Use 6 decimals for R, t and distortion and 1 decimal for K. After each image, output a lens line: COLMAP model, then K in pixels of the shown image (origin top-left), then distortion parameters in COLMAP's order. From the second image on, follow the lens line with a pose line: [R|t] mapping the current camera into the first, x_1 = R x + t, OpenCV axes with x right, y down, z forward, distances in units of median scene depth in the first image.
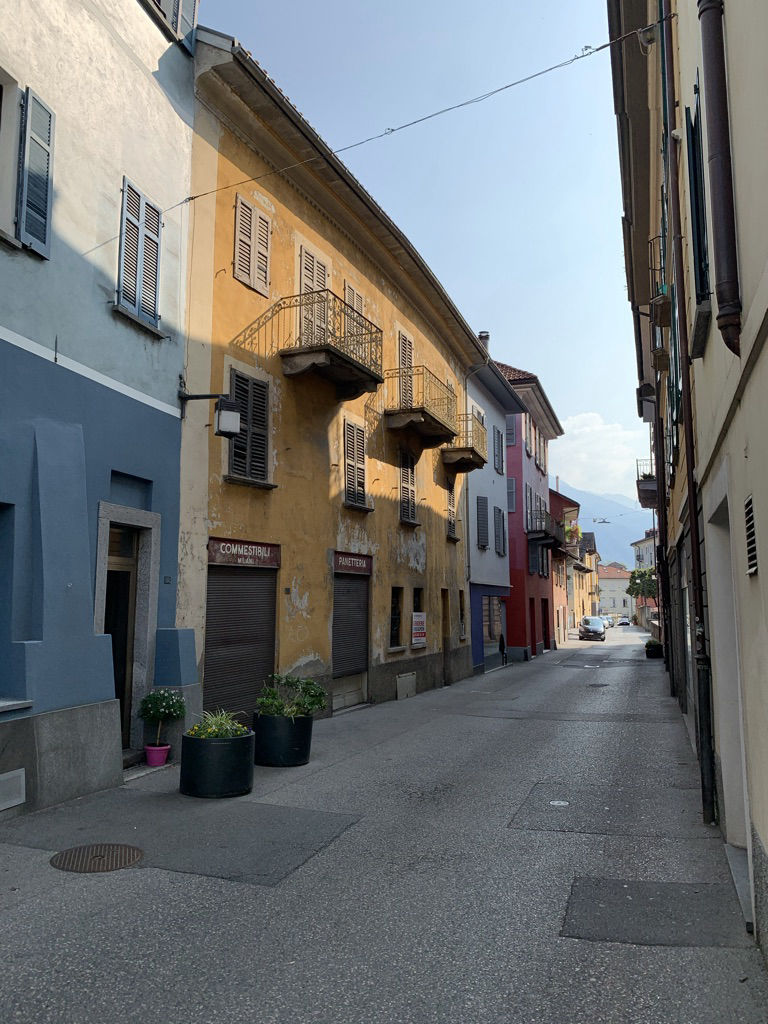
lens RADIAL K [[782.1, 0, 376.3], [0, 782.1, 505.7], [0, 0, 1]] dist [0.014891, -0.031408]
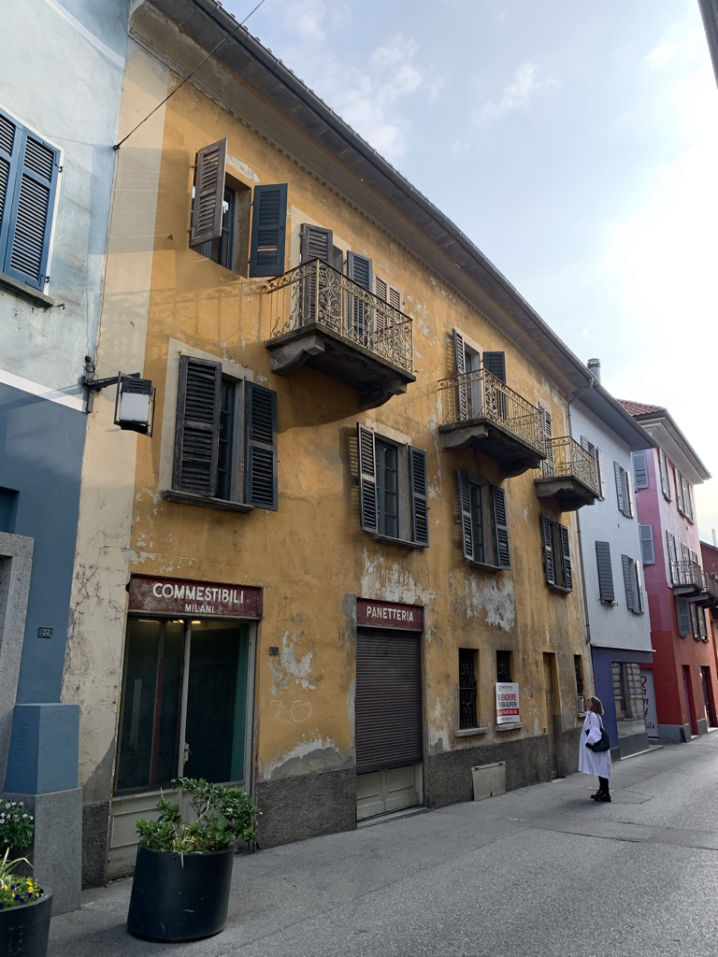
lens RADIAL K [[730.9, 0, 365.1], [0, 730.9, 474.4], [0, 0, 1]] dist [0.014891, -0.031408]
pose [[0.972865, -0.064586, -0.222177, 0.110623], [0.032255, 0.988732, -0.146183, 0.039498], [0.229114, 0.135050, 0.963986, 0.274448]]
